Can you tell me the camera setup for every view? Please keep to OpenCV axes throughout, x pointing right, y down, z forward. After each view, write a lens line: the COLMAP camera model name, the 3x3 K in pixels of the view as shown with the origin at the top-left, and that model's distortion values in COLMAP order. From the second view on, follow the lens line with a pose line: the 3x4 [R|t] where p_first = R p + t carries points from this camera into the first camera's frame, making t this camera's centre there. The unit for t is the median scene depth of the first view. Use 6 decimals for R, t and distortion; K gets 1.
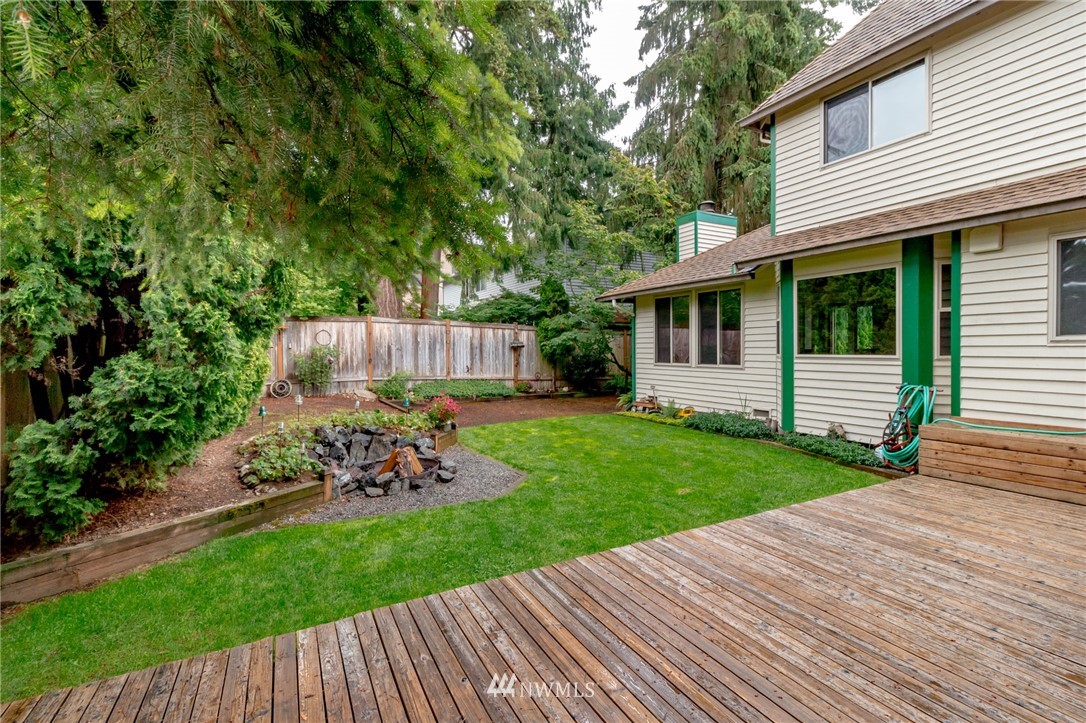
lens RADIAL K [[488.9, 0, 543.0], [0, 488.9, 361.5], [0, 0, 1]] dist [0.000576, 0.000048]
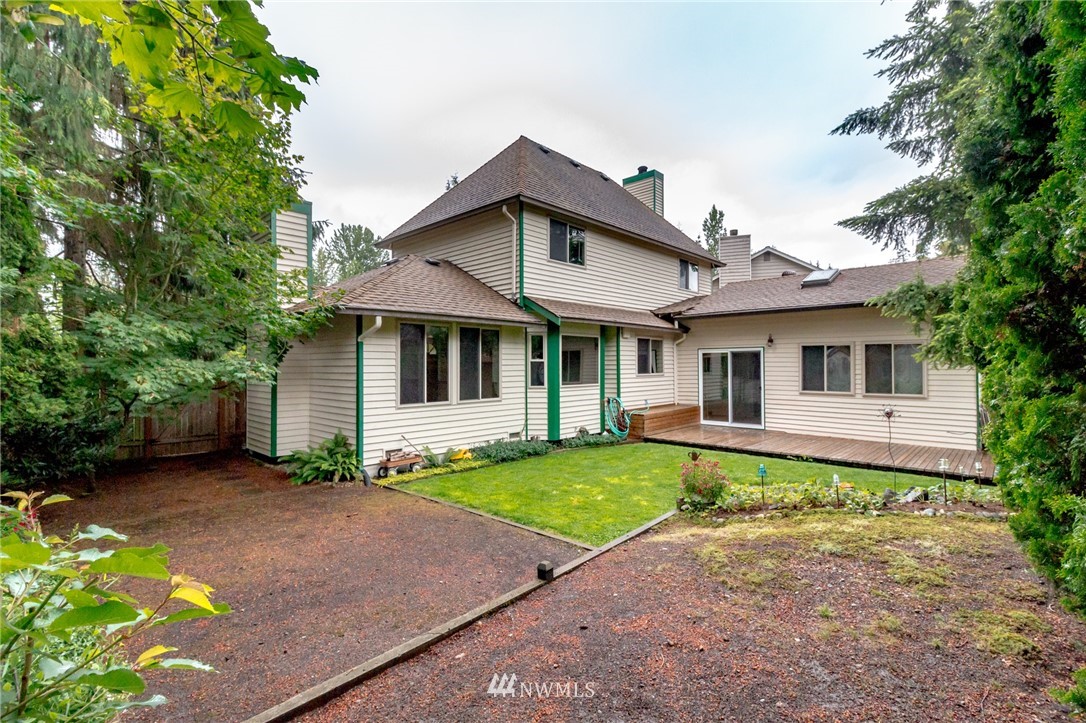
lens RADIAL K [[488.9, 0, 543.0], [0, 488.9, 361.5], [0, 0, 1]] dist [0.000576, 0.000048]
pose [[-0.323483, 0.019809, 0.946027, -0.704065], [0.035971, 0.999316, -0.008625, -0.062691], [-0.945550, 0.031240, -0.323974, 1.263481]]
